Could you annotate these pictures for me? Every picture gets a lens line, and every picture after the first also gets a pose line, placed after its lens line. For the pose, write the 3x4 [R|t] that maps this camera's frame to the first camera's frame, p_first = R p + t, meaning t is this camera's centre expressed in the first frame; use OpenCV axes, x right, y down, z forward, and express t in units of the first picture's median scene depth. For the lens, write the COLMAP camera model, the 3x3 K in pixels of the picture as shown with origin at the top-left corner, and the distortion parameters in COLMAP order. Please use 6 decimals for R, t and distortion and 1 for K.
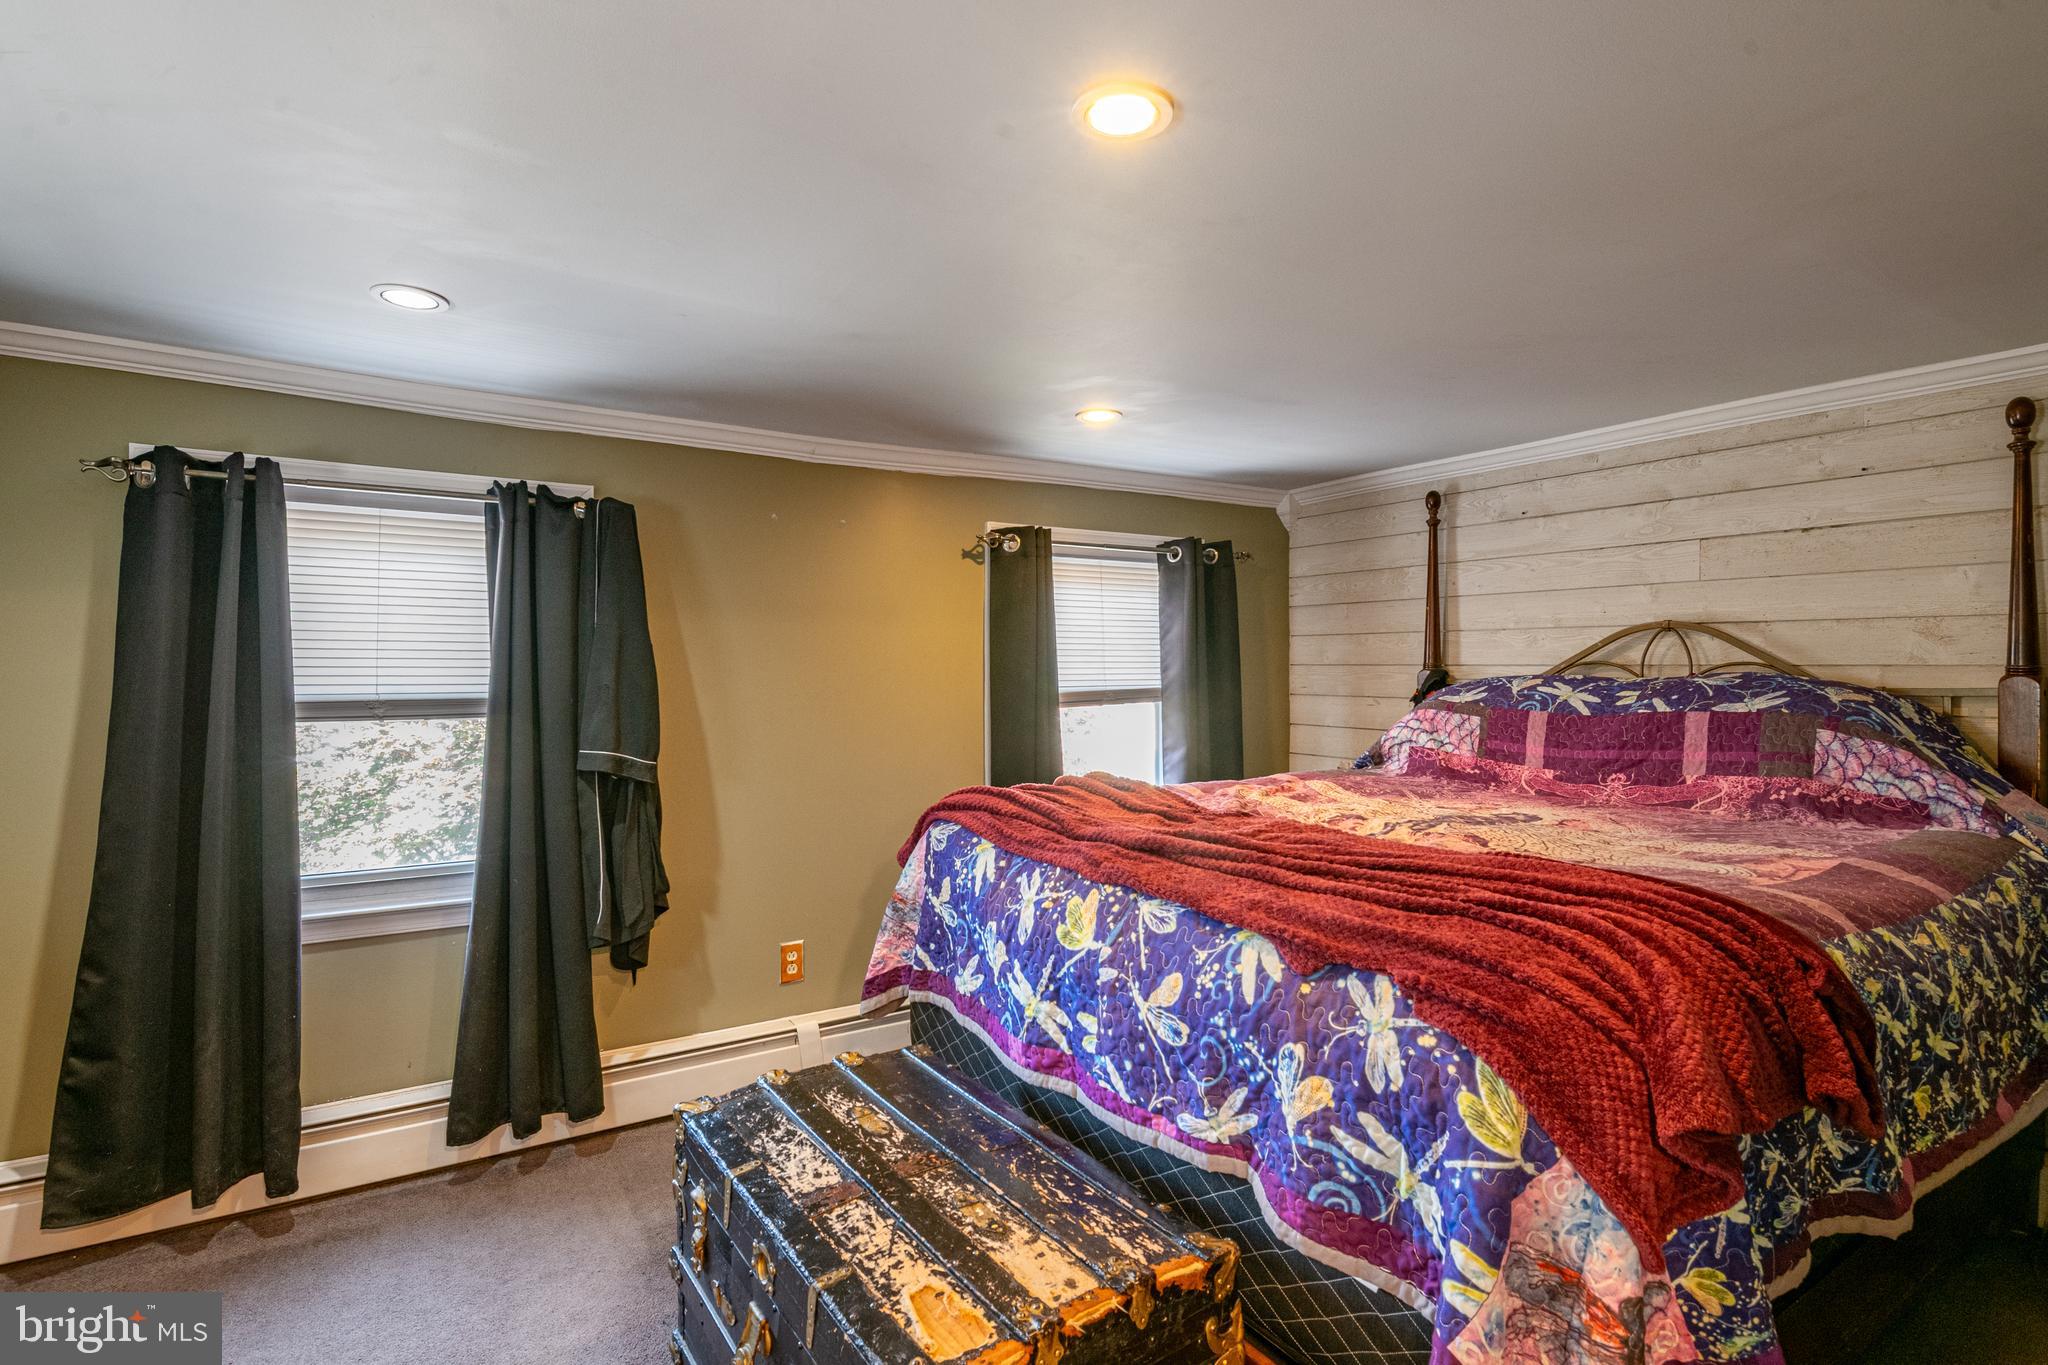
lens RADIAL K [[1004.1, 0, 1008.0], [0, 1004.1, 671.2], [0, 0, 1]] dist [0.002661, -0.009560]
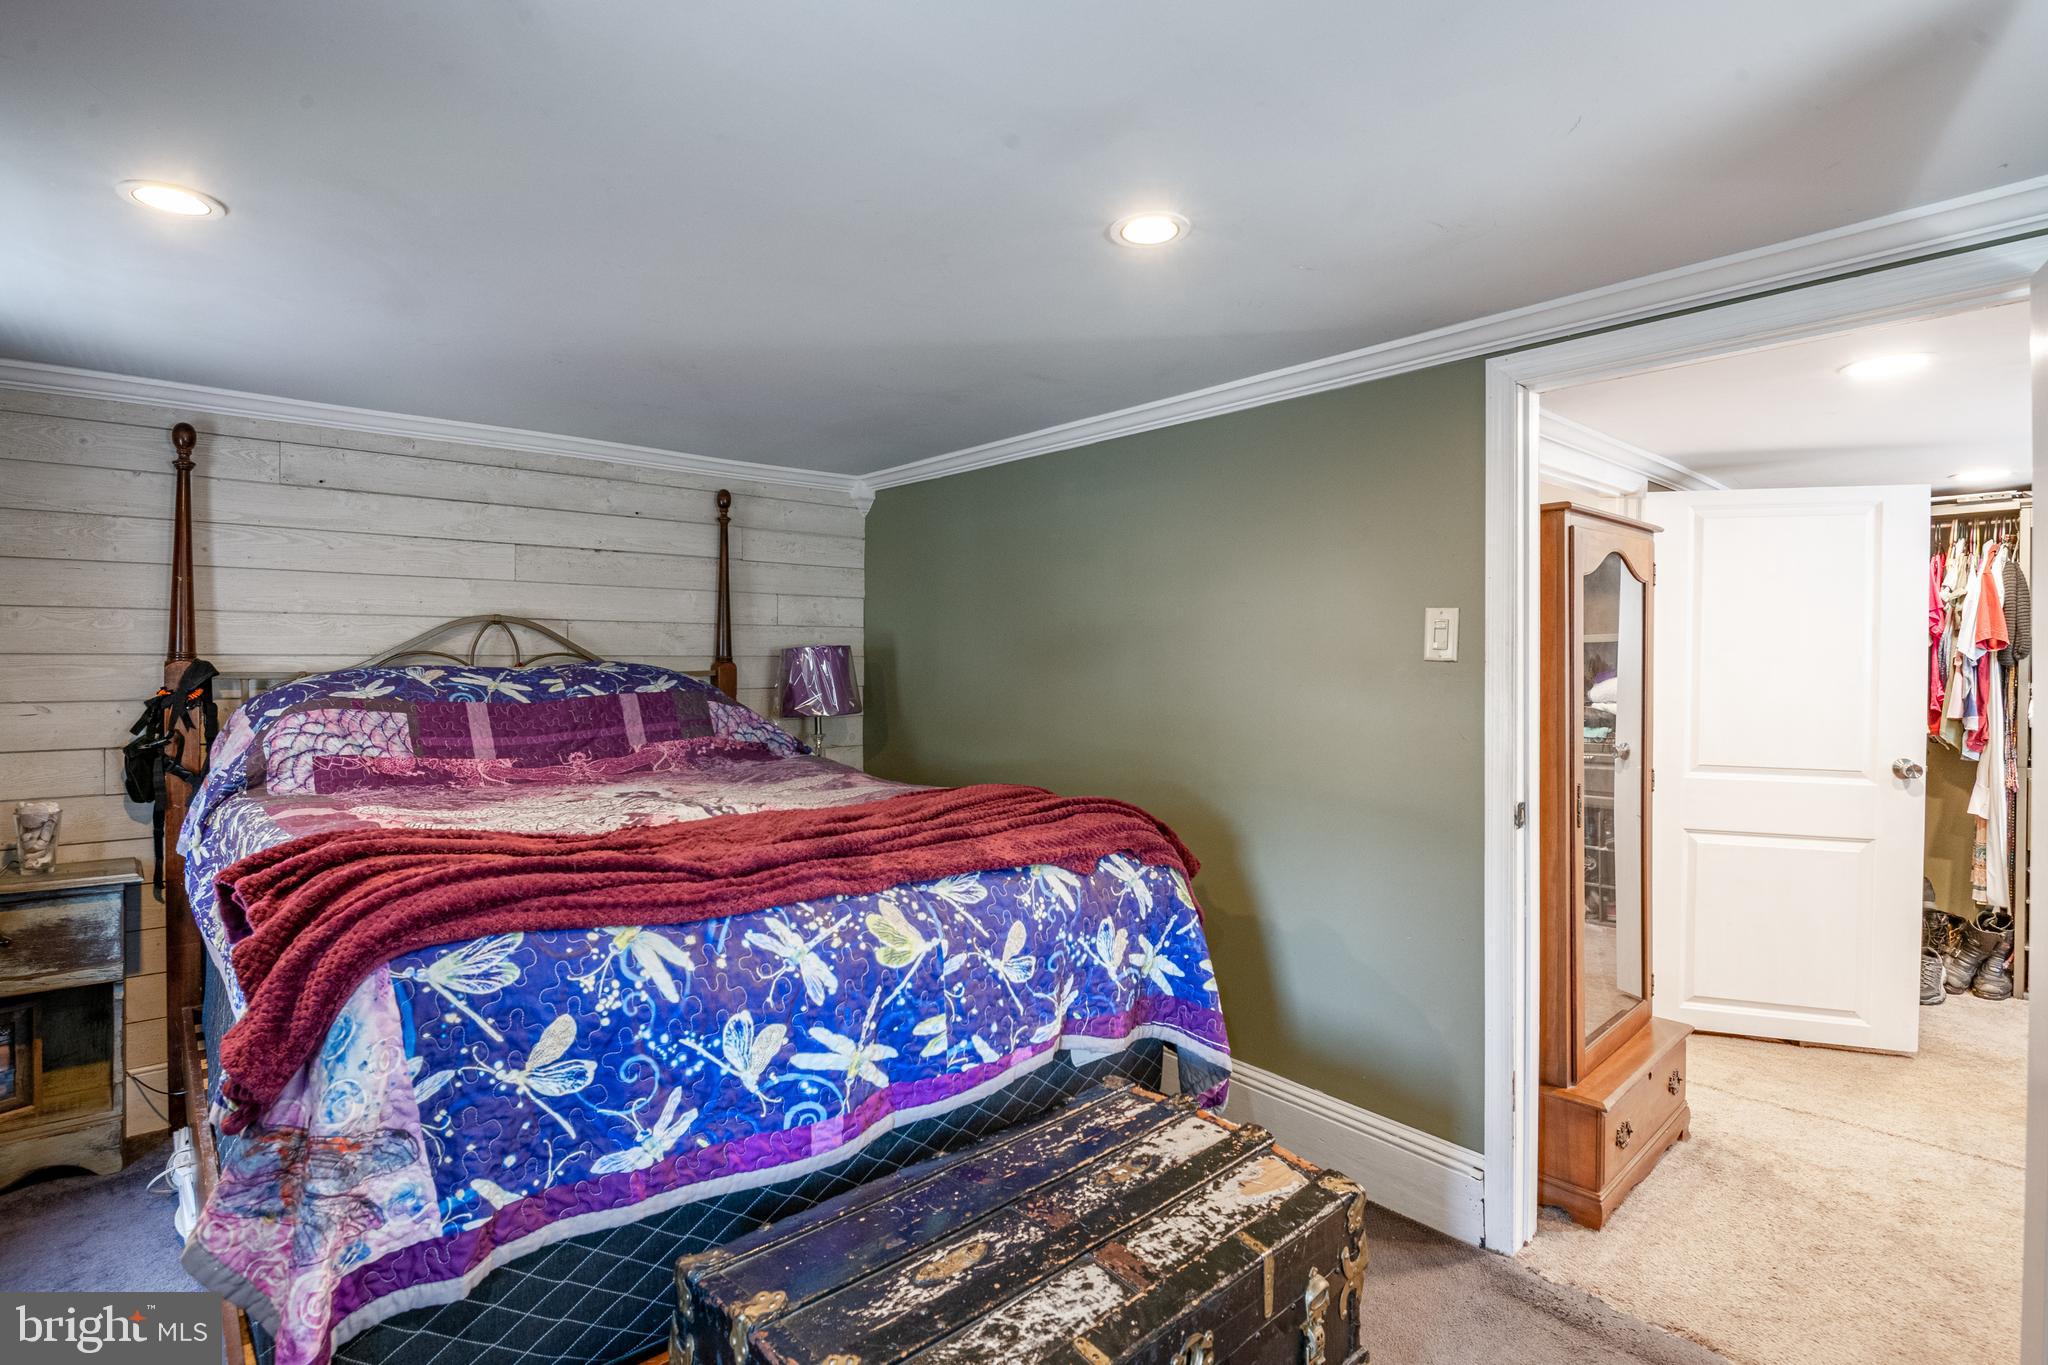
lens RADIAL K [[1004.1, 0, 1006.3], [0, 1004.1, 672.2], [0, 0, 1]] dist [0.002661, -0.009560]
pose [[-0.158898, -0.016895, 0.987150, -0.632972], [0.002757, 0.999842, 0.017556, -0.006721], [-0.987291, 0.005511, -0.158826, 0.773688]]
